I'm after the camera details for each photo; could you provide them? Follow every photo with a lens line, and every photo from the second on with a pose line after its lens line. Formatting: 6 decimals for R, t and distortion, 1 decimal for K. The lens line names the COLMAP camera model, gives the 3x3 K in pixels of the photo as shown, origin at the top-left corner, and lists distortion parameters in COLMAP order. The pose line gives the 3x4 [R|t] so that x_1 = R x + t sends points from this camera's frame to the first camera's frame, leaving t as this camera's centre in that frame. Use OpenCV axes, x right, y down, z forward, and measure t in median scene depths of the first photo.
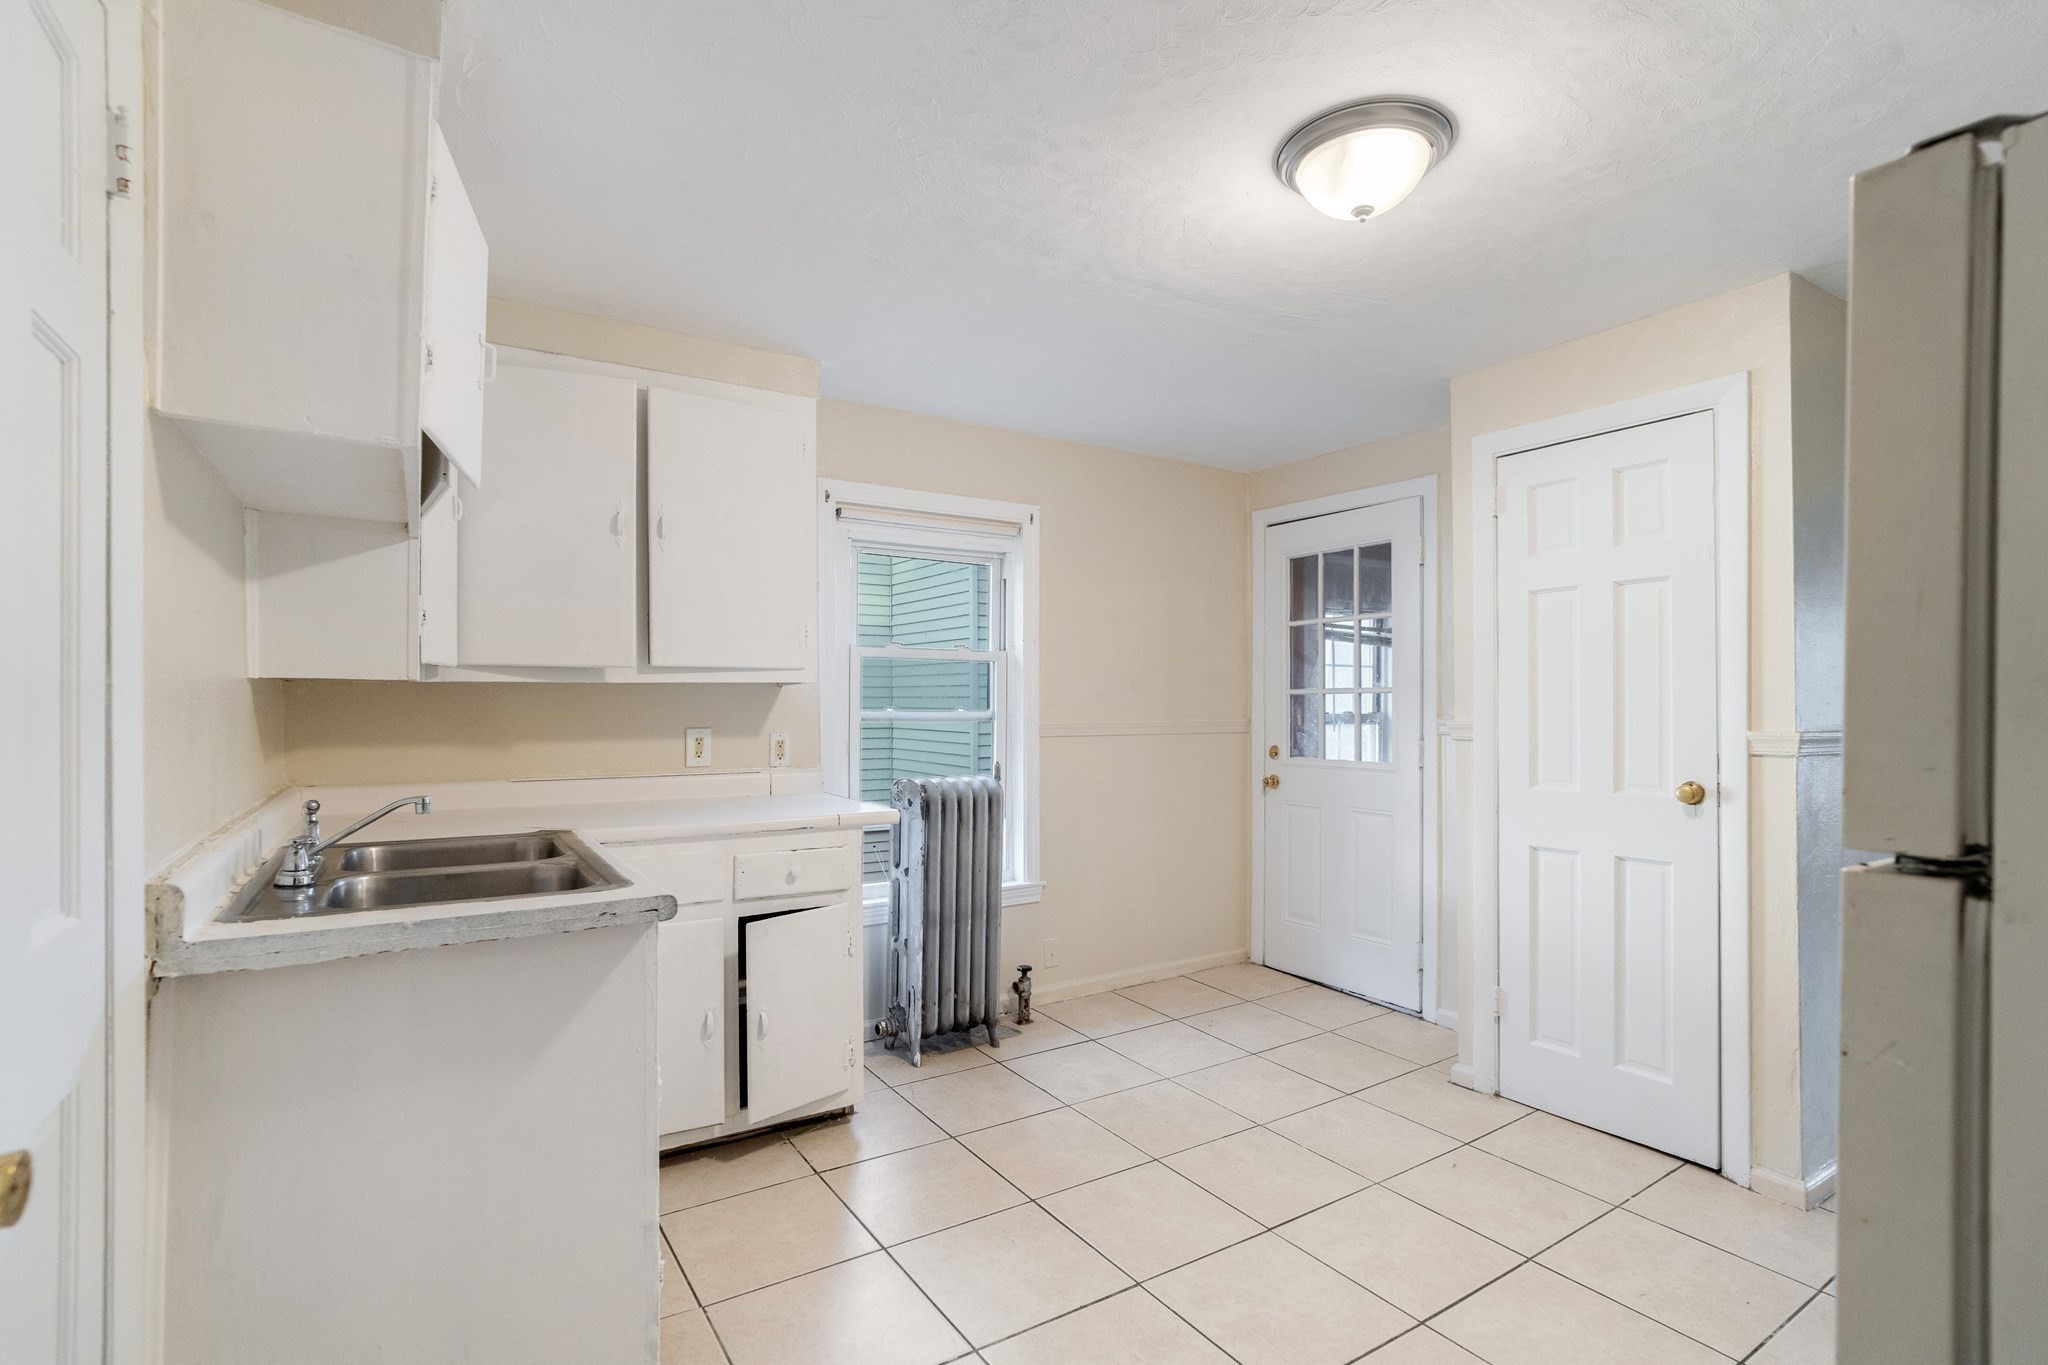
lens RADIAL K [[967.7, 0, 1027.2], [0, 967.7, 696.5], [0, 0, 1]] dist [-0.016199, 0.007185]
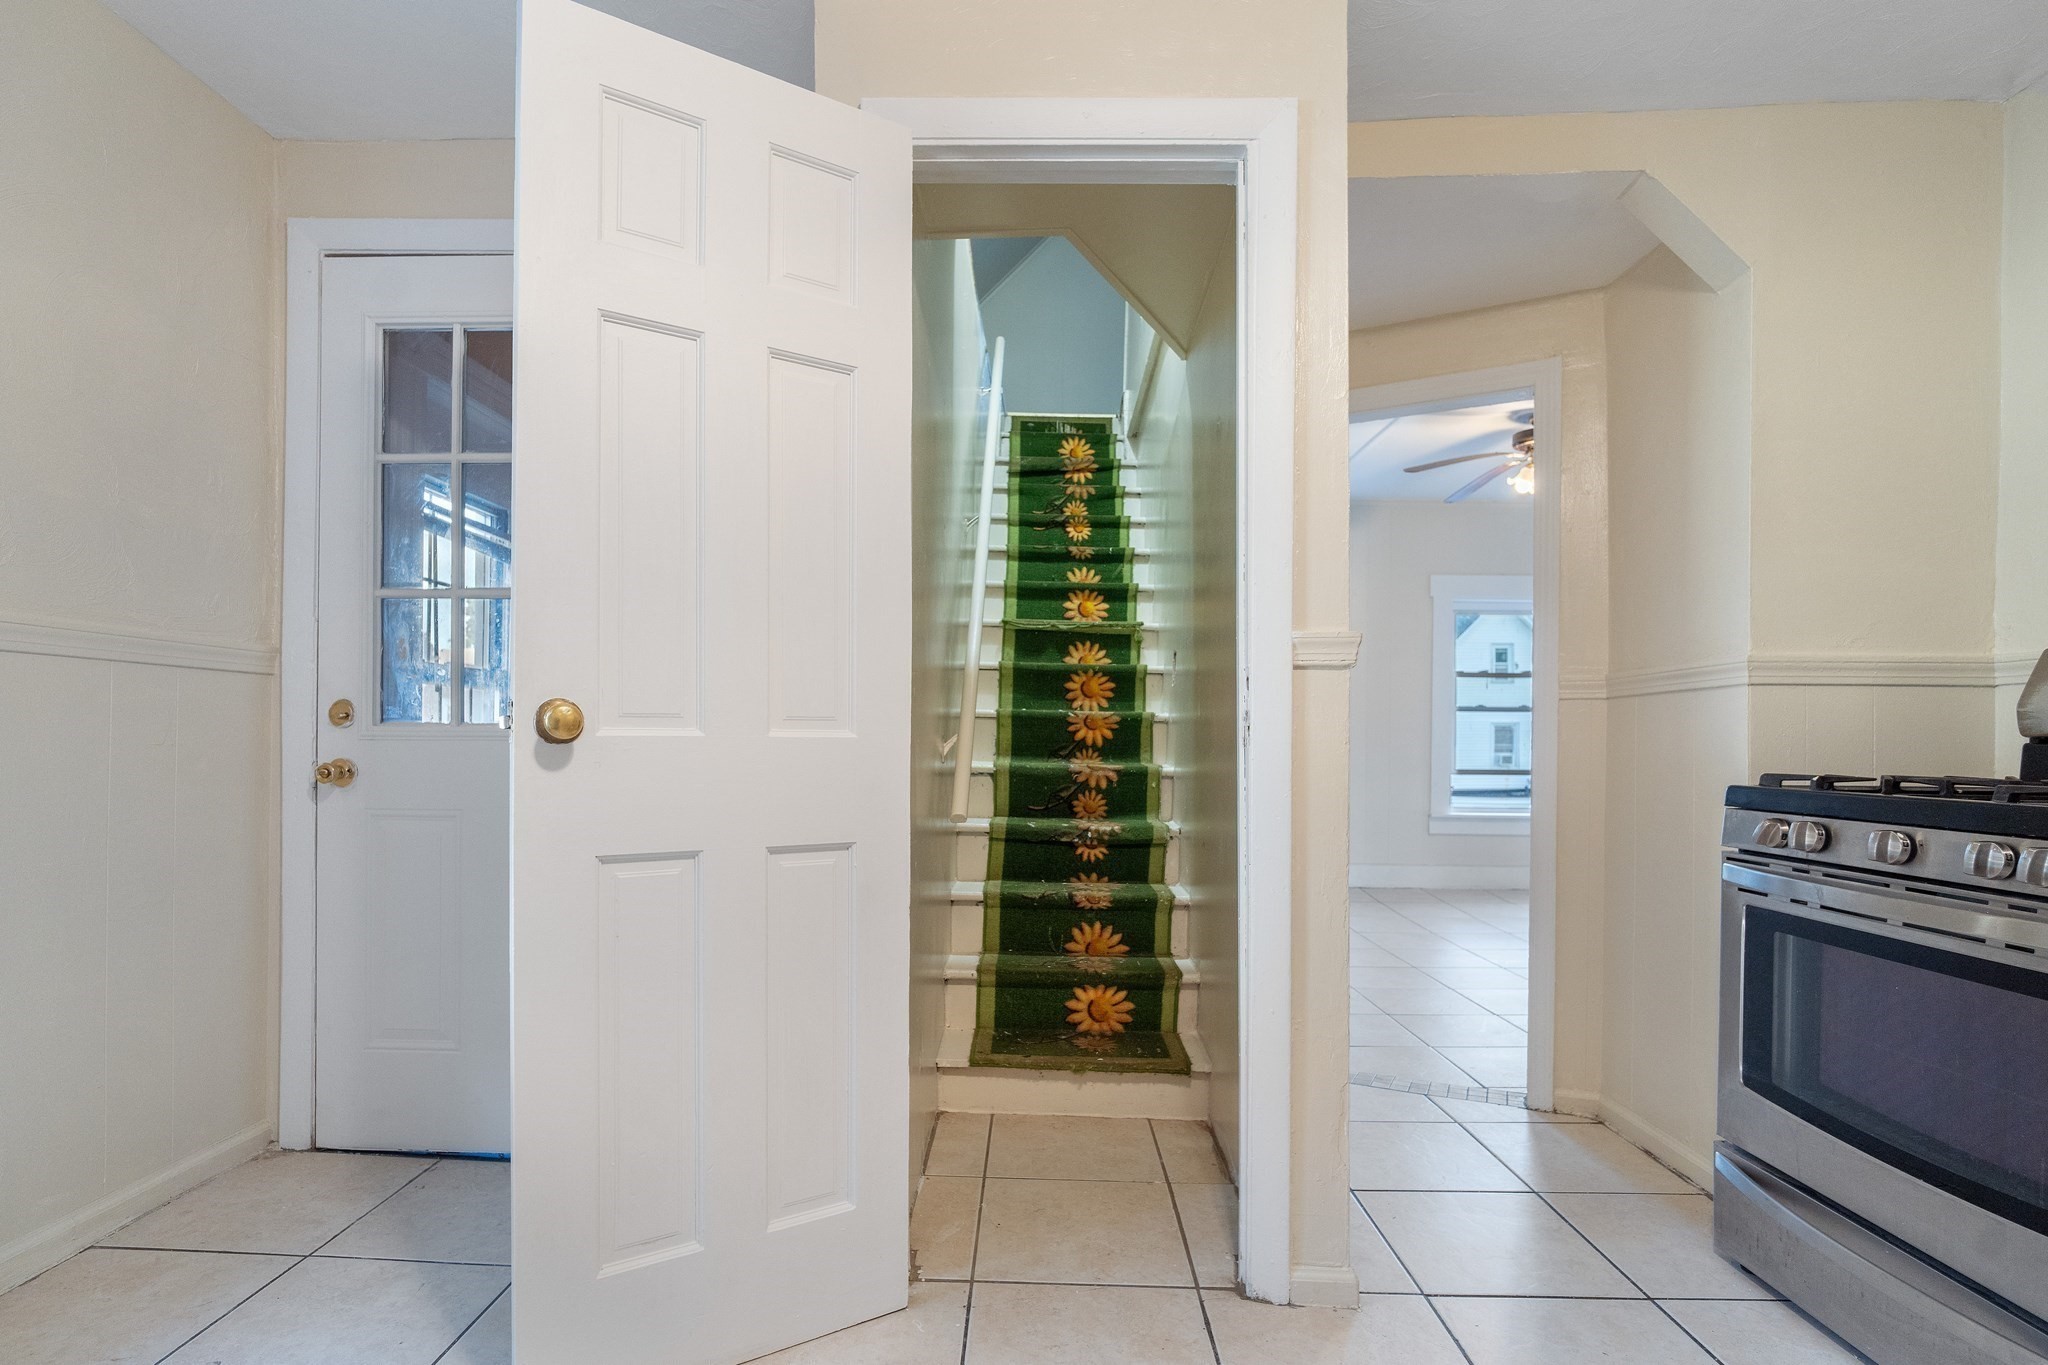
lens RADIAL K [[967.7, 0, 995.8], [0, 967.7, 722.5], [0, 0, 1]] dist [-0.016199, 0.007185]
pose [[0.567933, 0.004330, 0.823063, 0.040171], [-0.011557, 0.999930, 0.002714, 0.057125], [-0.822993, -0.011054, 0.567943, 0.443587]]
